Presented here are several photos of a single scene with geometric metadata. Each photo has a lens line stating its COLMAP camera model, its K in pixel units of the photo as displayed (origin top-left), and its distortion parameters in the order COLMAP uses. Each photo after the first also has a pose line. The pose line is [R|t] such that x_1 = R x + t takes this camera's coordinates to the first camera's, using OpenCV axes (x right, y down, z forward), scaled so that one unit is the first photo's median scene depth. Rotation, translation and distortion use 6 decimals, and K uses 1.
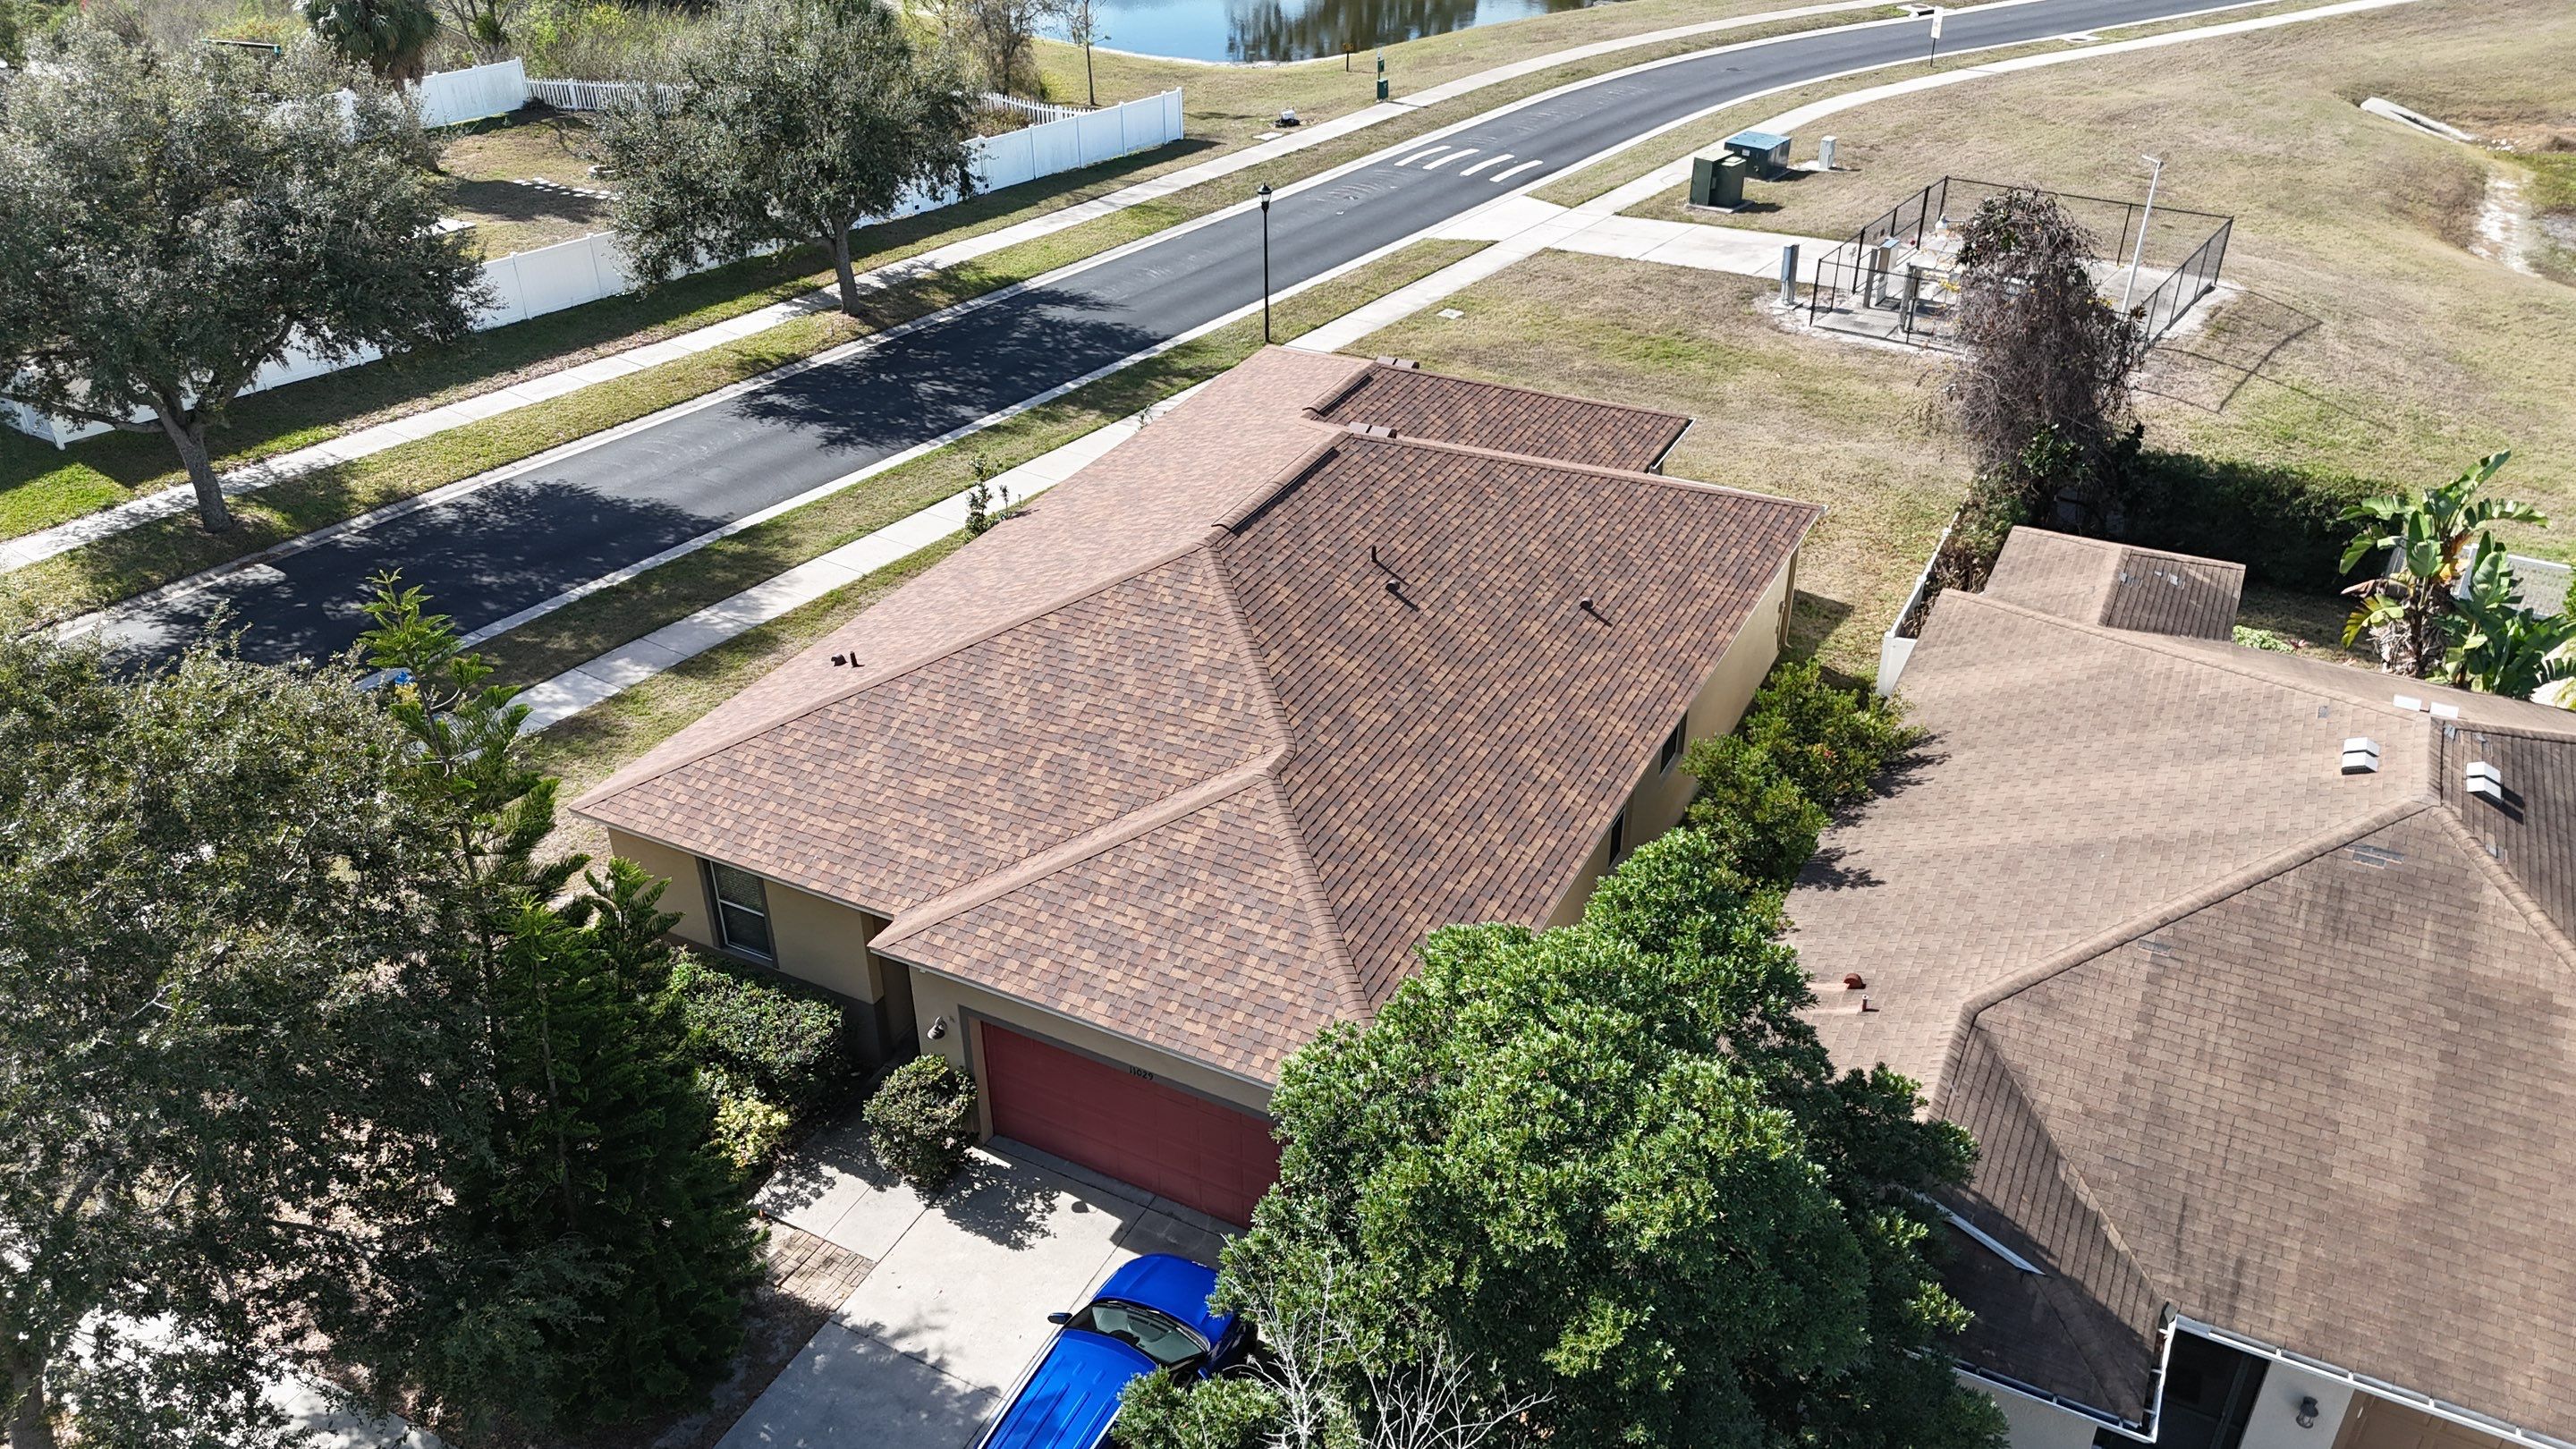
lens RADIAL K [[1895.5, 0, 1286.6], [0, 1895.5, 725.6], [0, 0, 1]] dist [0.073007, -0.071521]
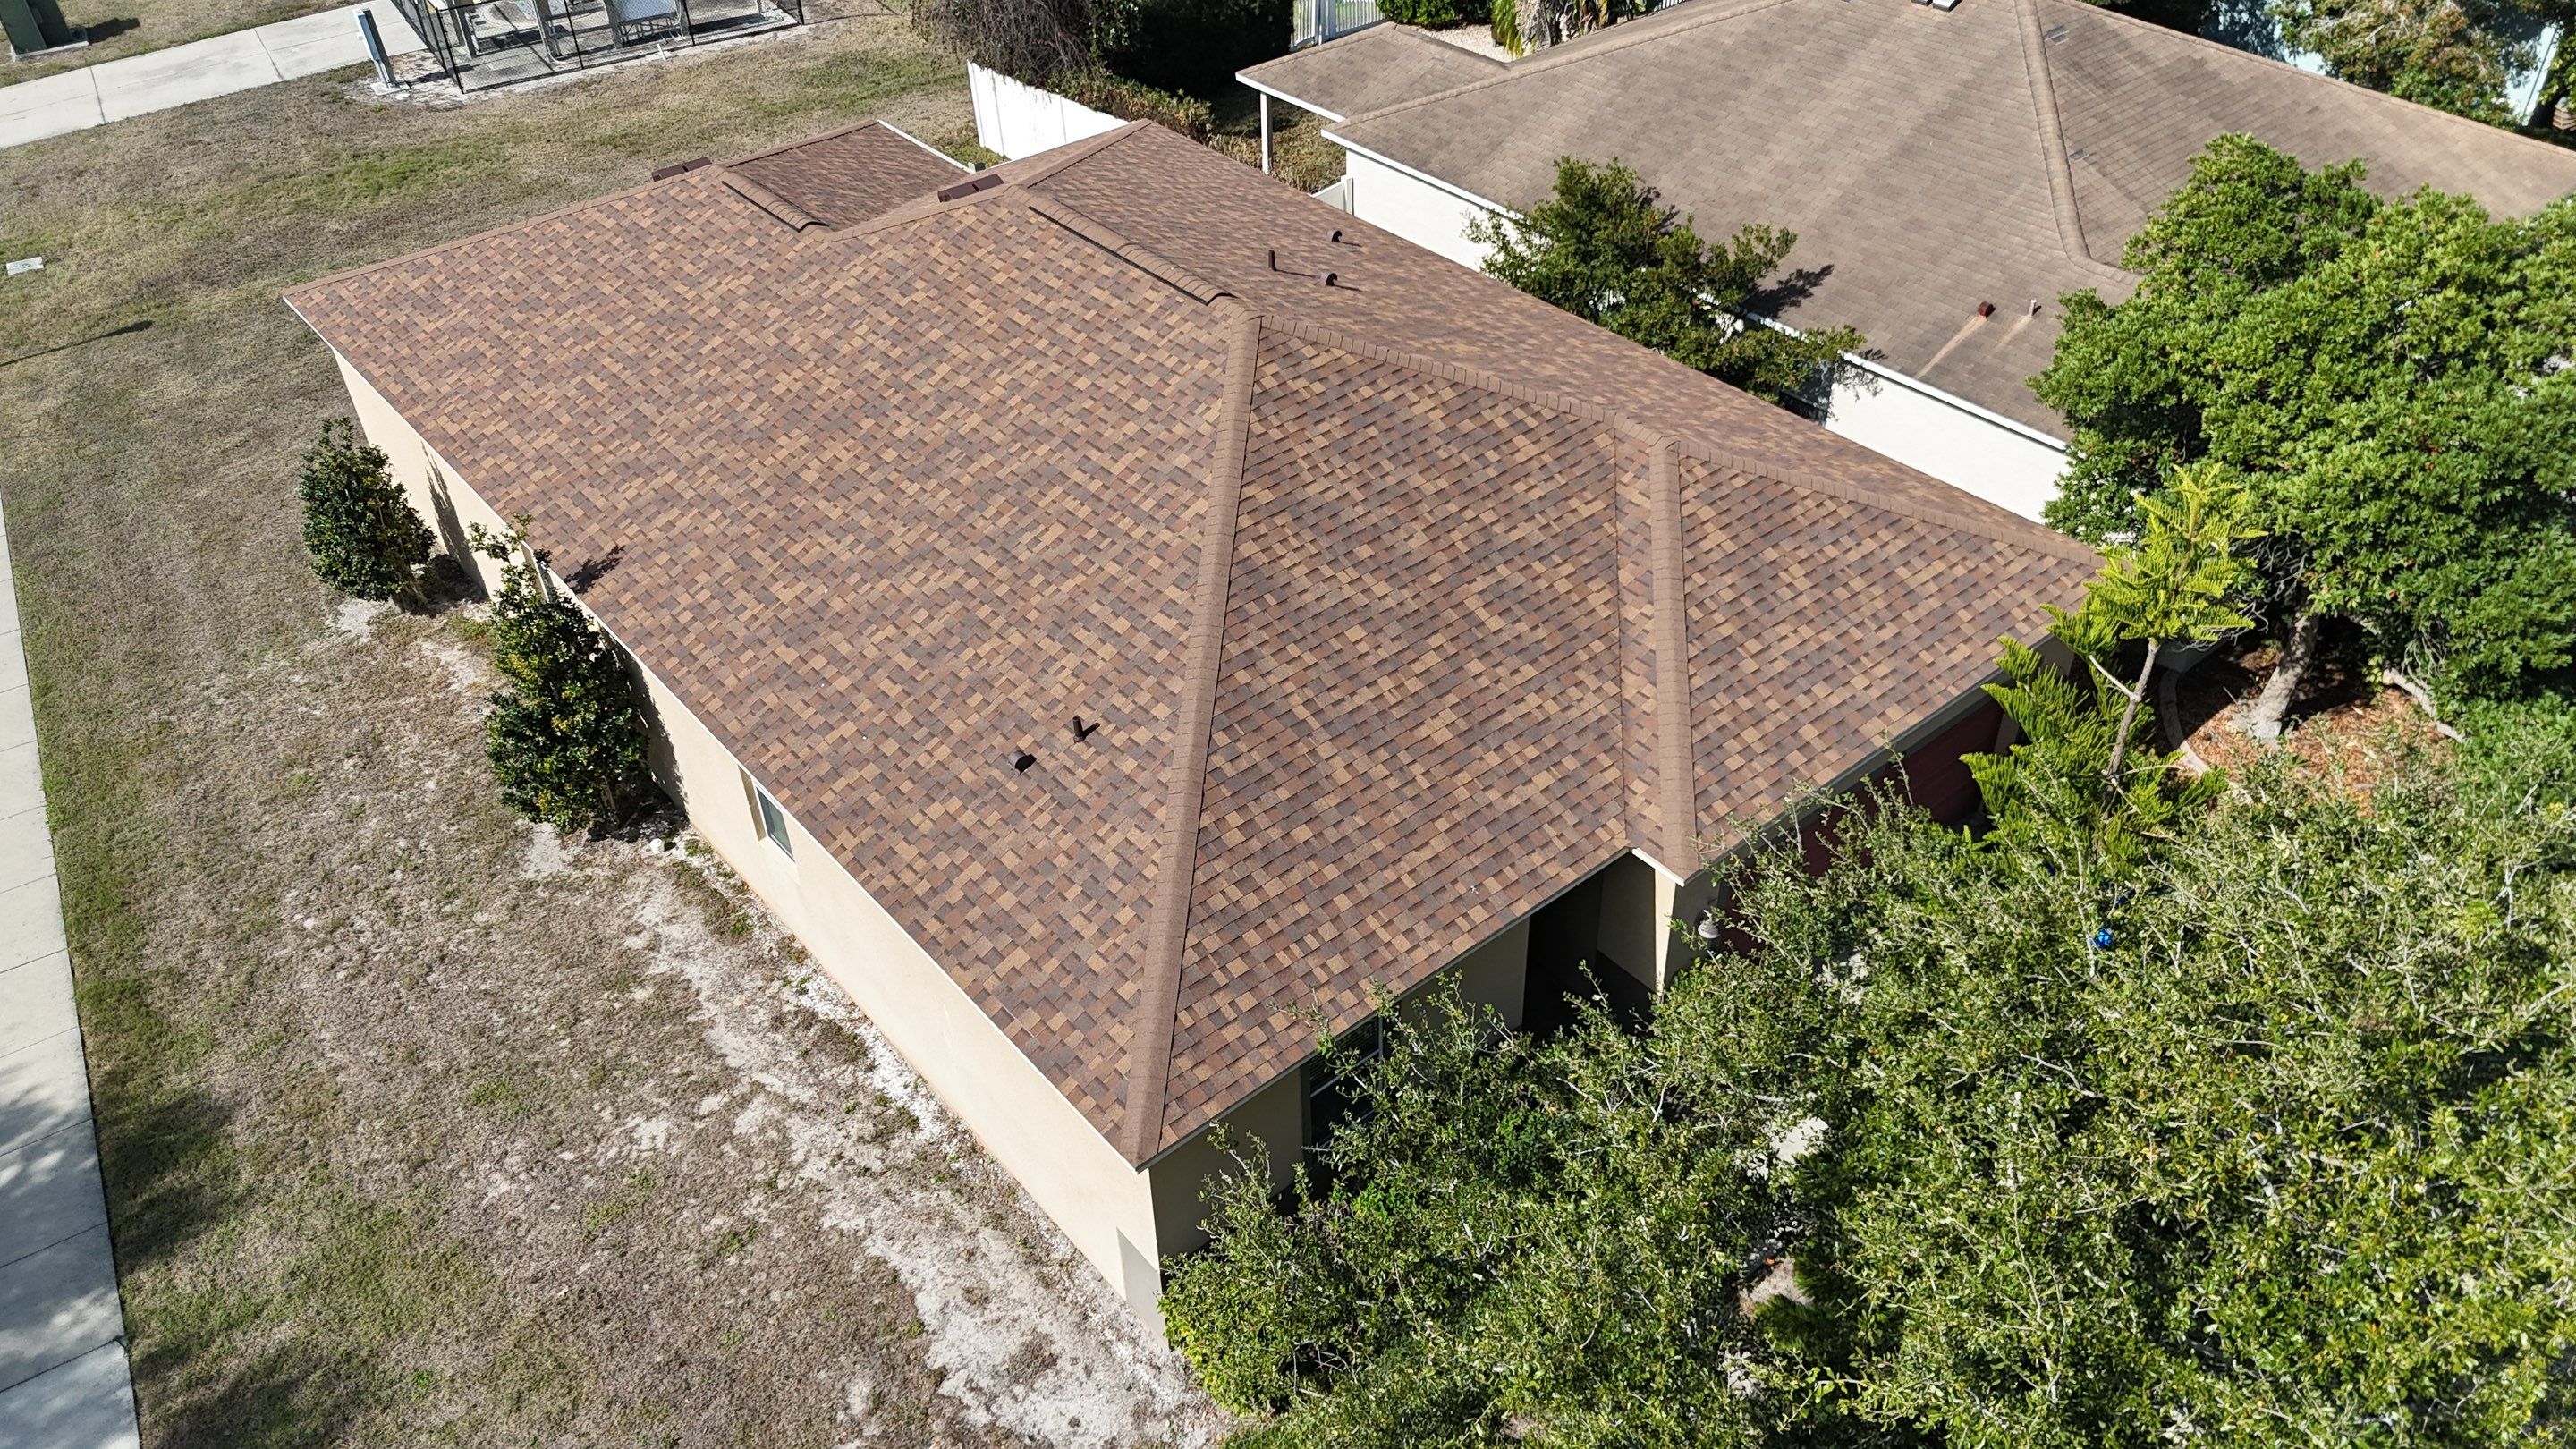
lens RADIAL K [[1895.5, 0, 1285.2], [0, 1895.5, 718.1], [0, 0, 1]] dist [0.073007, -0.071521]
pose [[0.388894, -0.573130, 0.721307, -0.407116], [0.498176, 0.789421, 0.358659, -0.142688], [-0.774973, 0.219857, 0.592520, 0.360285]]
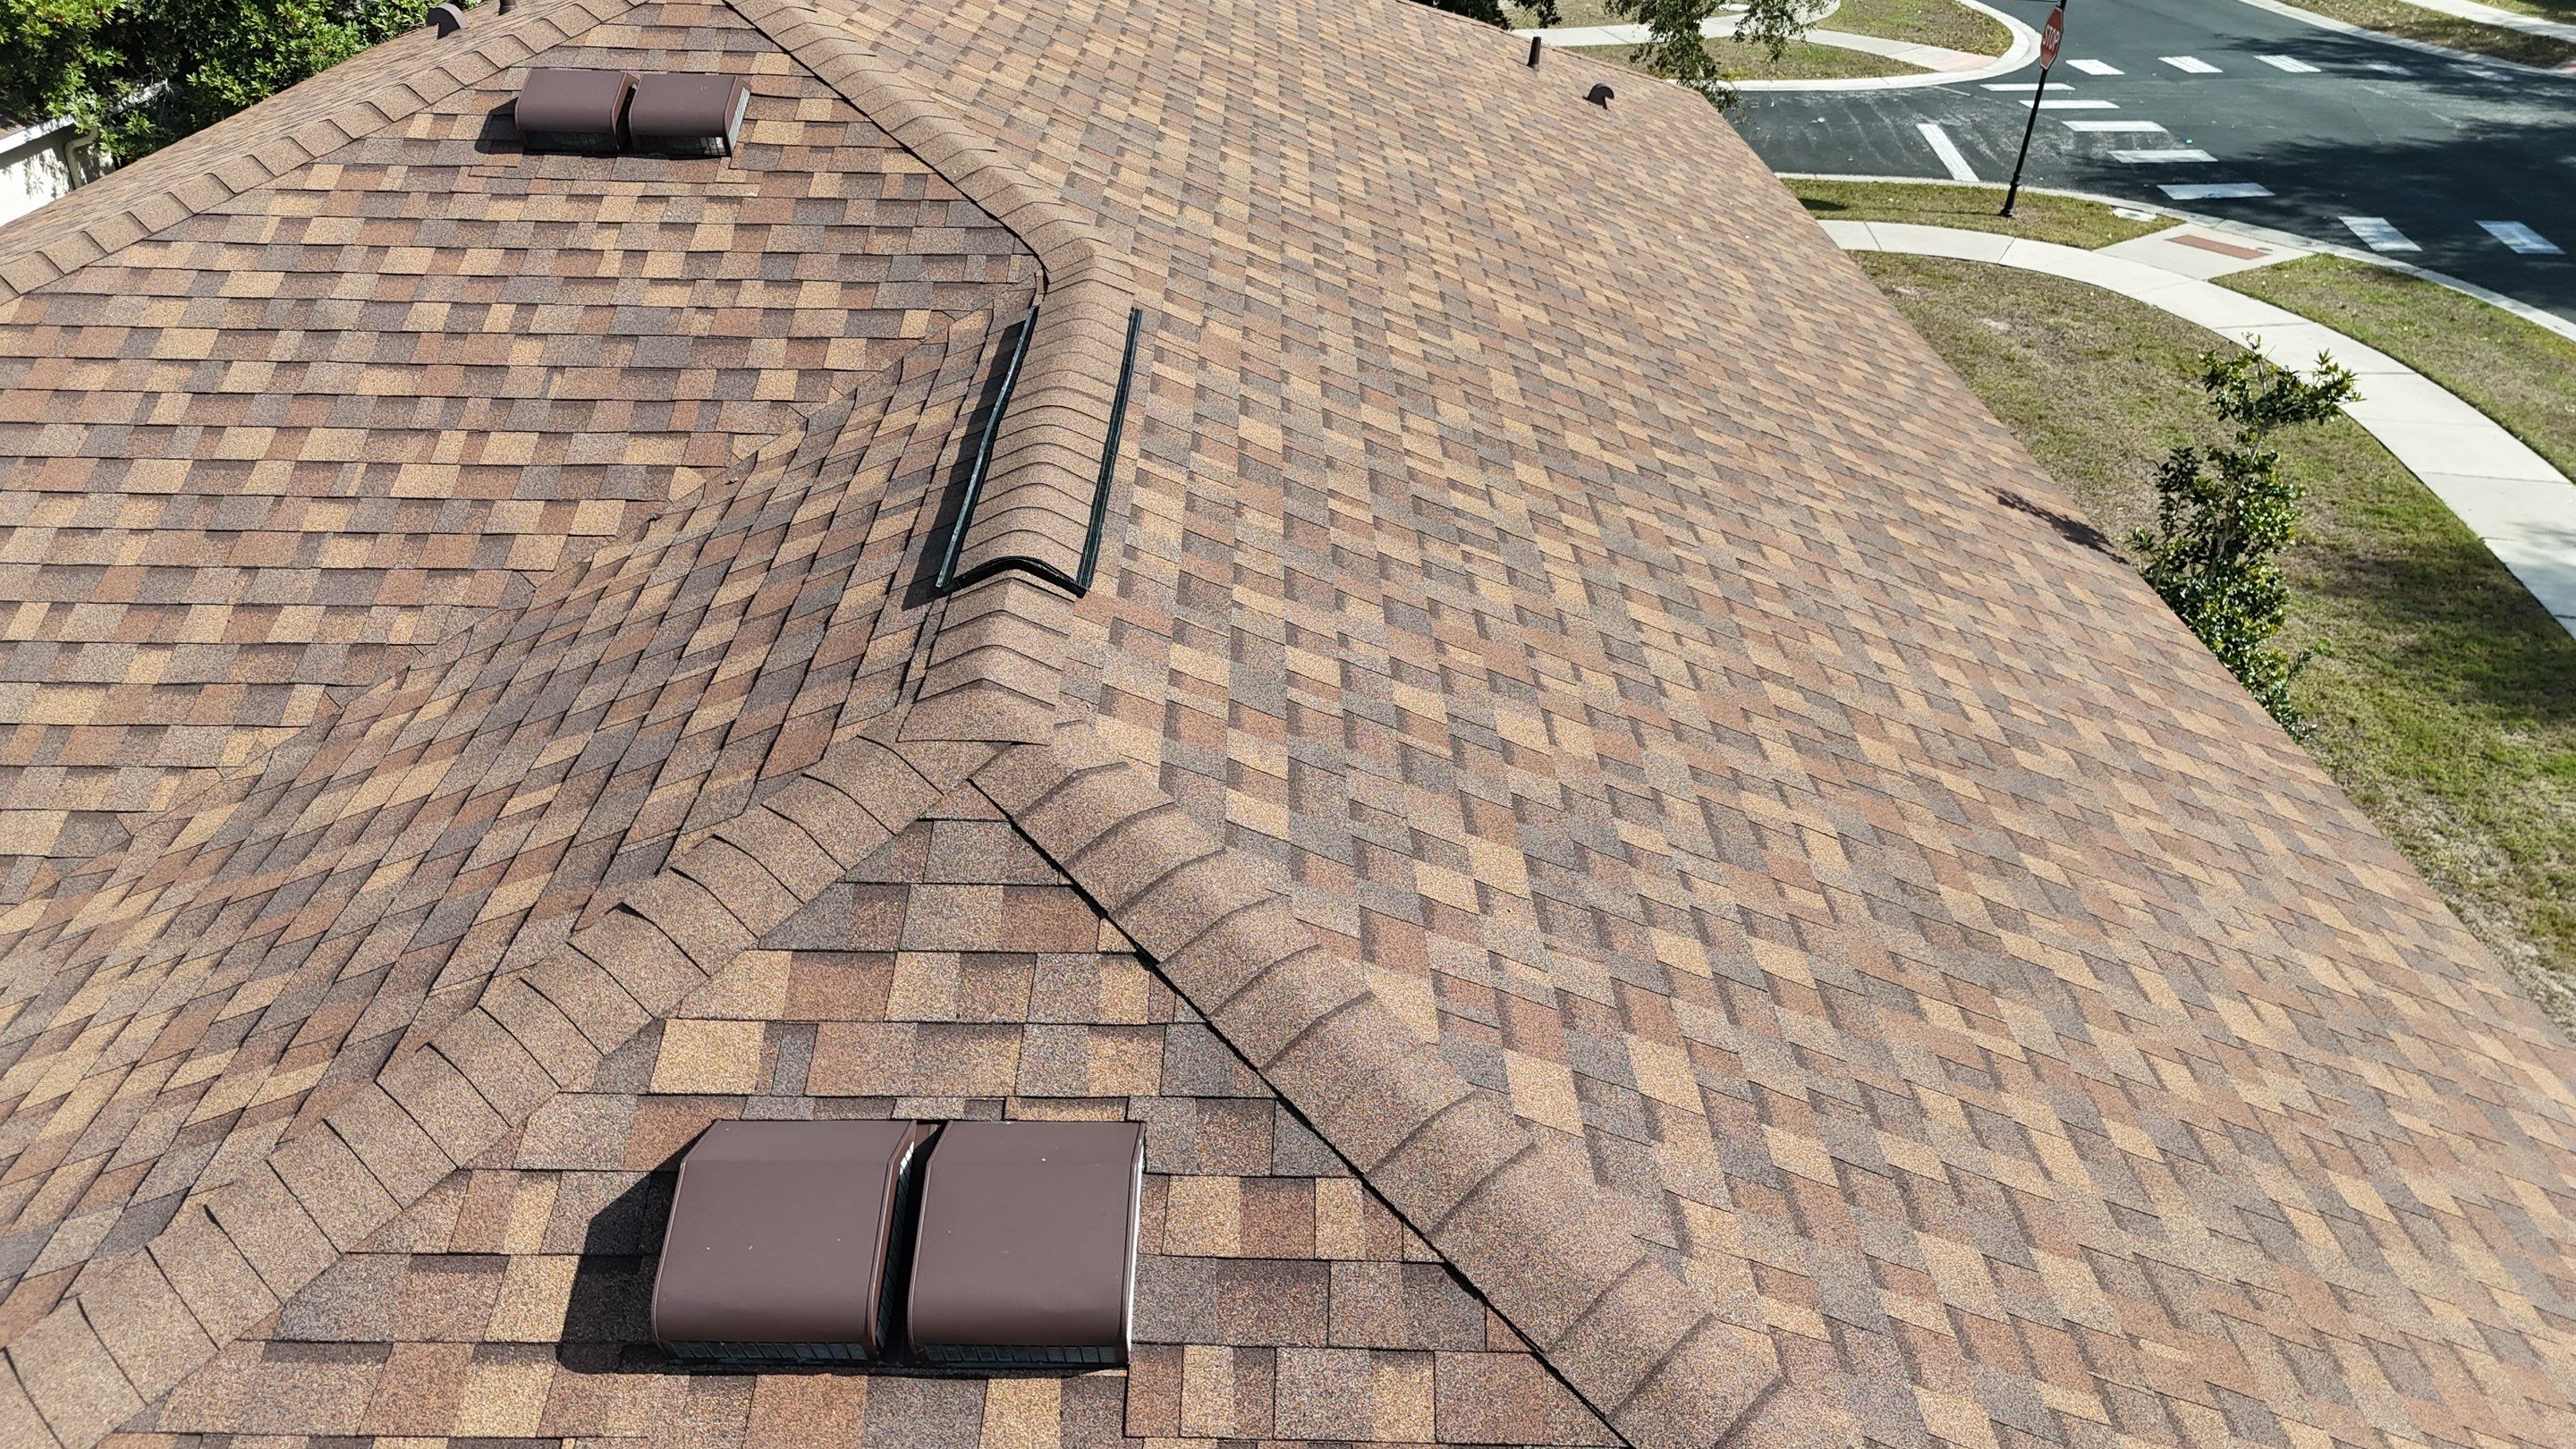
lens RADIAL K [[1895.5, 0, 1285.6], [0, 1895.5, 710.7], [0, 0, 1]] dist [0.073007, -0.071521]
pose [[-0.885405, 0.218585, -0.410217, 0.060675], [-0.254317, 0.510911, 0.821153, -0.228418], [0.389076, 0.831379, -0.396773, 0.839695]]
